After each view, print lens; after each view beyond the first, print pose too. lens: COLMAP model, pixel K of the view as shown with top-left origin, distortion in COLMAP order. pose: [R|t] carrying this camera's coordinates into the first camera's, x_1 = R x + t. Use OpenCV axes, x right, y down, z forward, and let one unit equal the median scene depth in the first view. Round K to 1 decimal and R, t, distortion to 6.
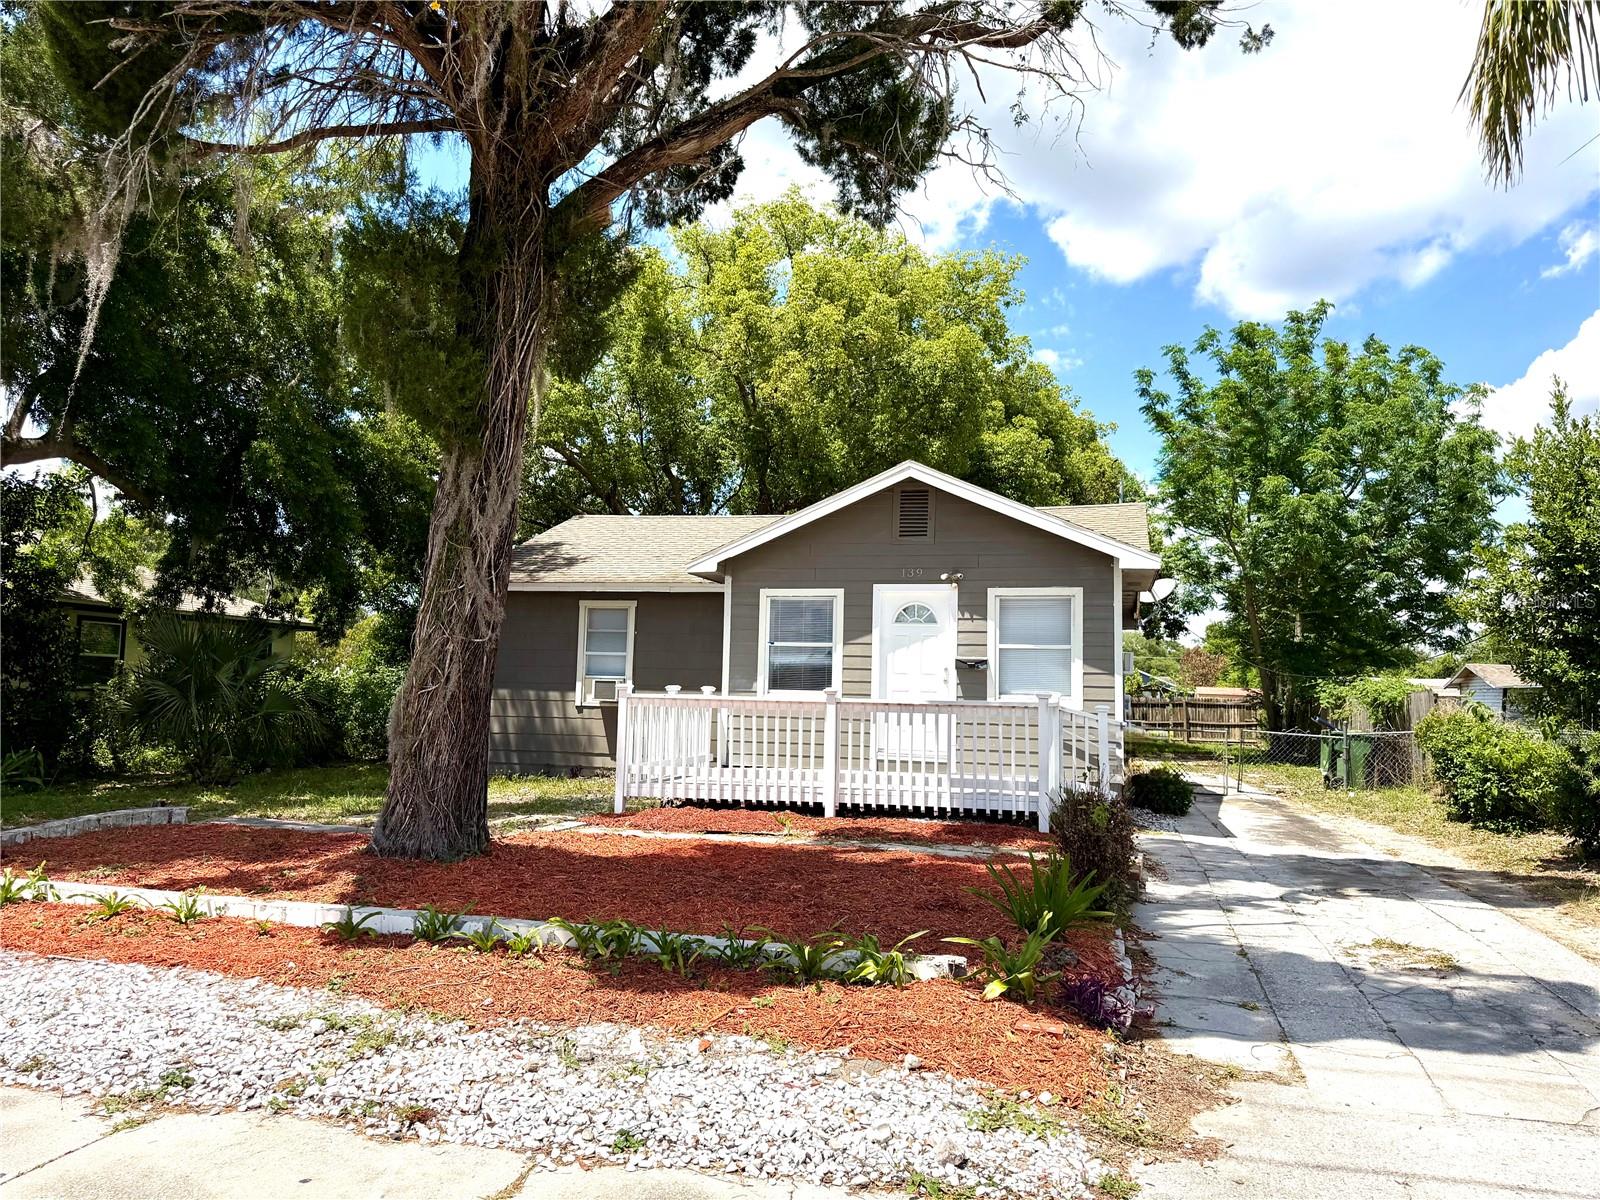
lens RADIAL K [[1129.7, 0, 800.0], [0, 1129.7, 600.0], [0, 0, 1]] dist [0.098898, -0.165655]
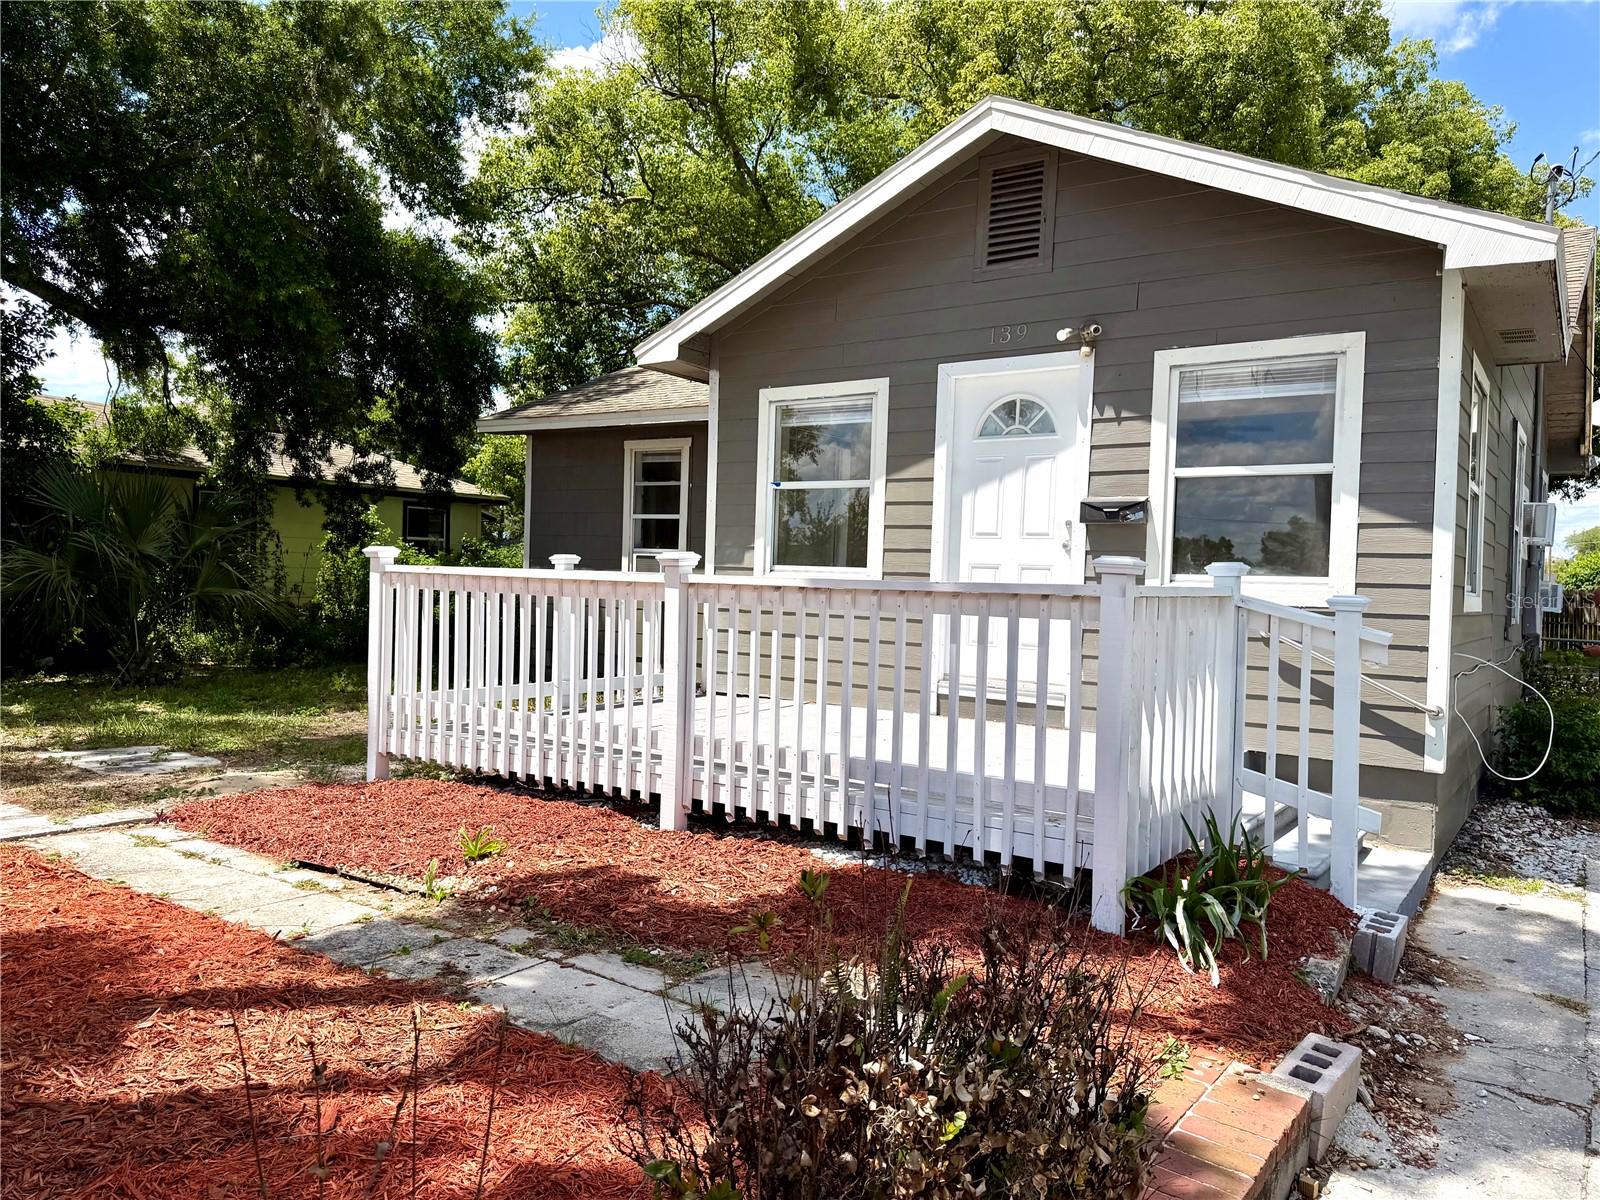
lens RADIAL K [[1129.7, 0, 800.0], [0, 1129.7, 600.0], [0, 0, 1]] dist [0.098898, -0.165655]
pose [[0.936955, 0.013470, -0.349190, 0.193258], [0.020237, 0.995488, 0.092702, 0.045546], [0.348863, -0.093924, 0.932455, 0.480774]]
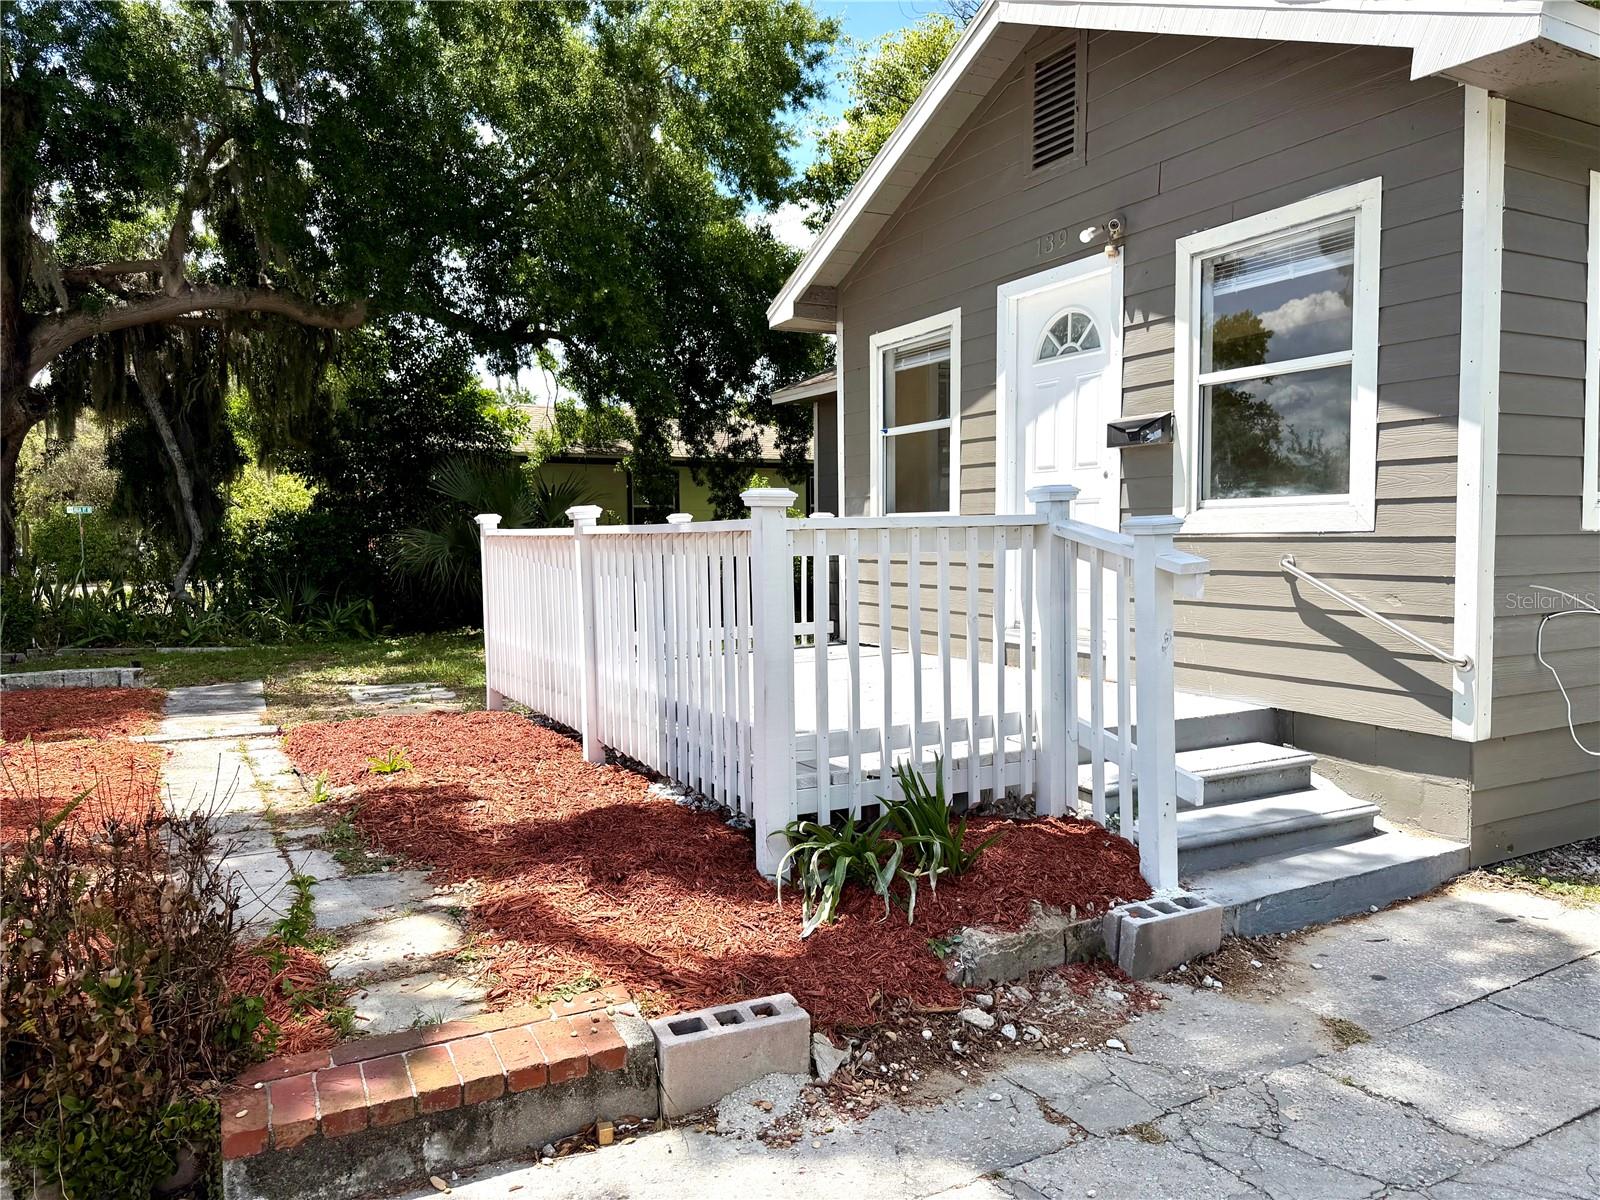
lens RADIAL K [[1126.3, 0, 792.6], [0, 1126.3, 612.0], [0, 0, 1]] dist [0.058343, -0.118785]
pose [[0.670835, 0.020528, -0.741322, 0.374999], [0.092656, 0.989464, 0.111246, 0.063025], [0.735795, -0.143315, 0.661865, 0.601170]]
